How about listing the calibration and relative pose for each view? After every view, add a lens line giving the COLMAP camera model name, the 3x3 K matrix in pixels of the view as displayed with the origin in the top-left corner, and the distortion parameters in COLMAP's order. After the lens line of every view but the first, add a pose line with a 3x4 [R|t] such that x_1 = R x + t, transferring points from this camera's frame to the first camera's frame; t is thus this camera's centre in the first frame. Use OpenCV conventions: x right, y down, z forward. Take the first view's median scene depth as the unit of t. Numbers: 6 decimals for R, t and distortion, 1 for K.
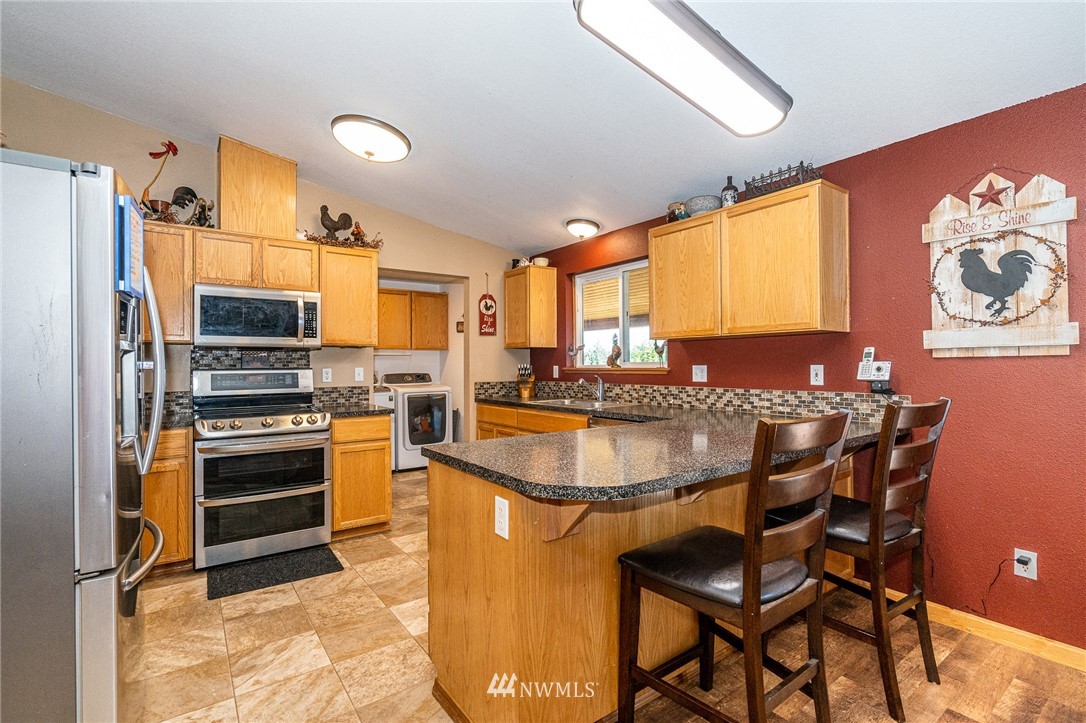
lens RADIAL K [[498.5, 0, 543.1], [0, 498.5, 365.2], [0, 0, 1]] dist [0.006273, 0.001129]
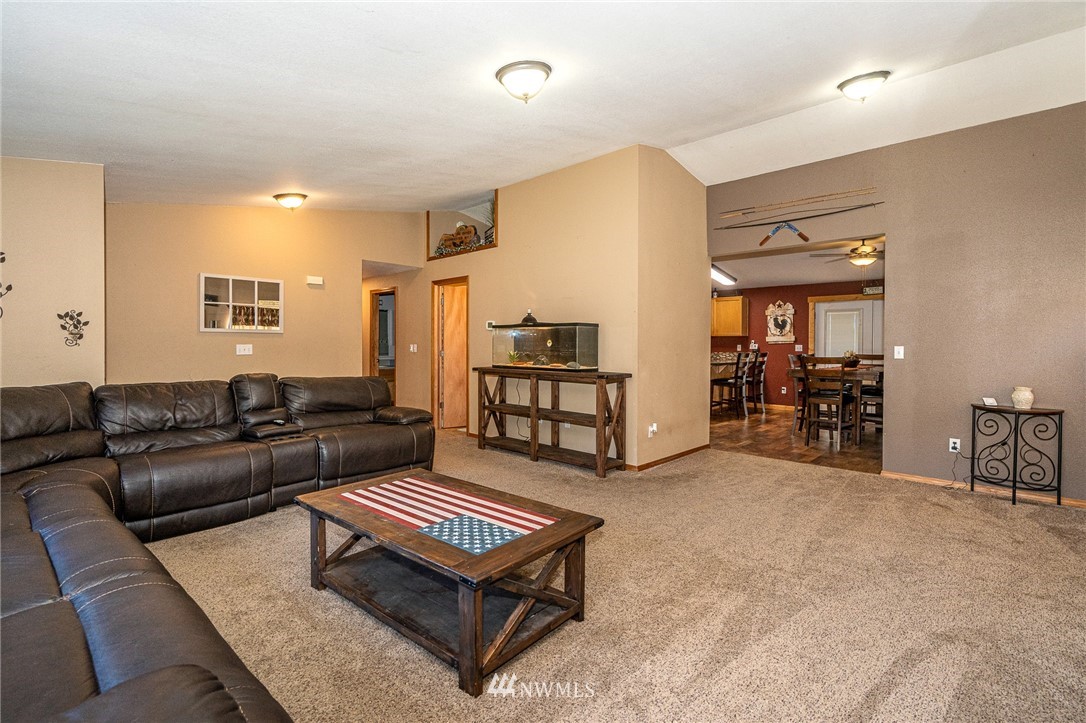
lens RADIAL K [[498.5, 0, 543.2], [0, 498.5, 354.6], [0, 0, 1]] dist [0.006273, 0.001129]
pose [[0.978268, 0.001007, 0.207341, -1.854462], [-0.005793, 0.999731, 0.022479, -0.005999], [-0.207263, -0.023192, 0.978010, -2.605142]]
